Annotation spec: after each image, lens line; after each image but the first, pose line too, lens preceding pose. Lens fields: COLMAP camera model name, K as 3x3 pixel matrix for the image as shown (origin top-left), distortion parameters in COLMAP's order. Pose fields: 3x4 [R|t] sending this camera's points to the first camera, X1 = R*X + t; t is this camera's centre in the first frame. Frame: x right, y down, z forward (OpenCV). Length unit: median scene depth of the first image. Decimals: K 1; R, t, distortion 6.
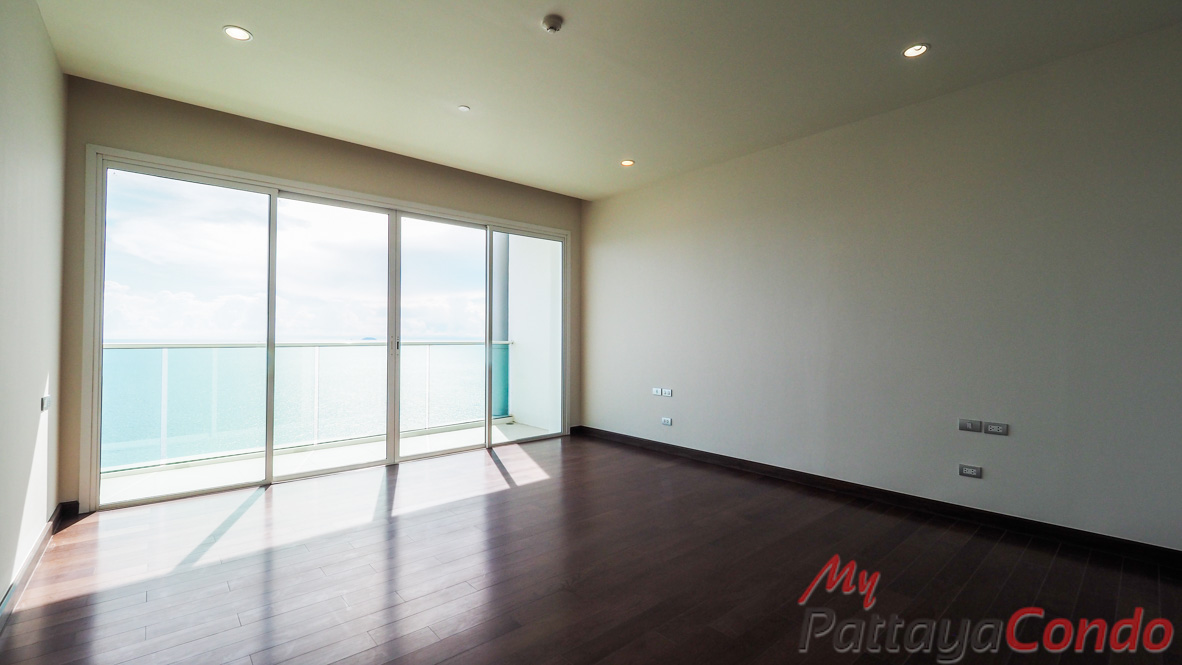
lens RADIAL K [[506.3, 0, 583.9], [0, 506.3, 333.4], [0, 0, 1]] dist [0.005267, -0.002526]
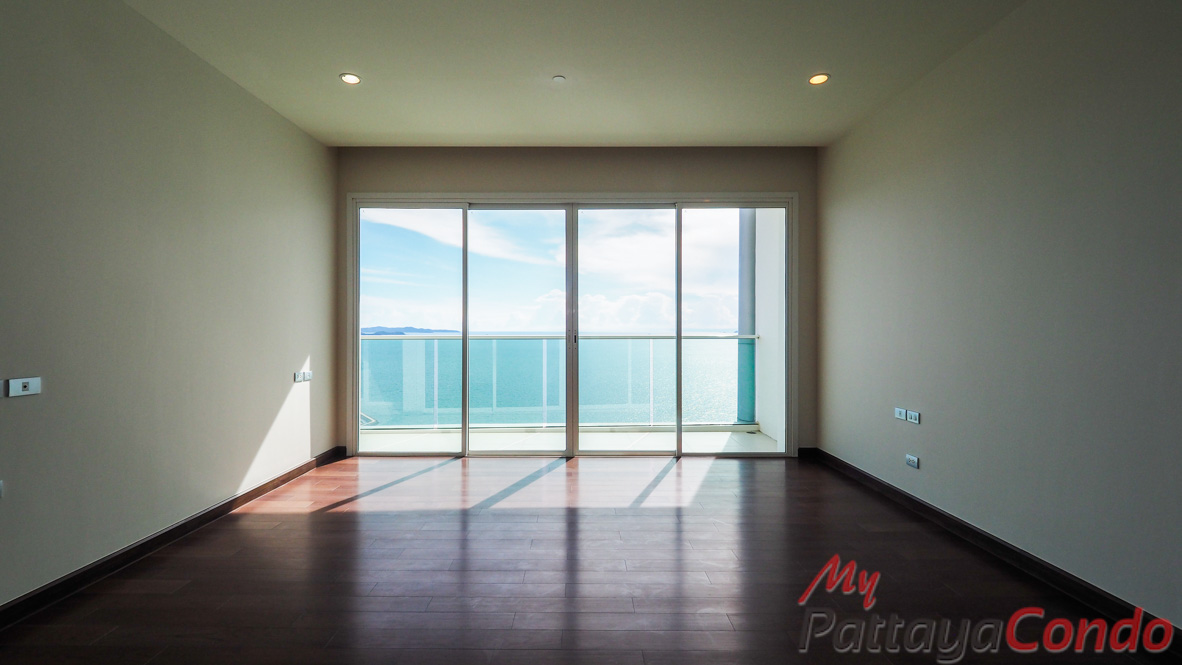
lens RADIAL K [[506.3, 0, 590.0], [0, 506.3, 337.5], [0, 0, 1]] dist [0.005267, -0.002526]
pose [[0.749654, 0.008755, -0.661772, 0.283469], [0.005970, 0.999782, 0.019990, 0.000148], [0.661803, -0.018936, 0.749439, 0.244407]]
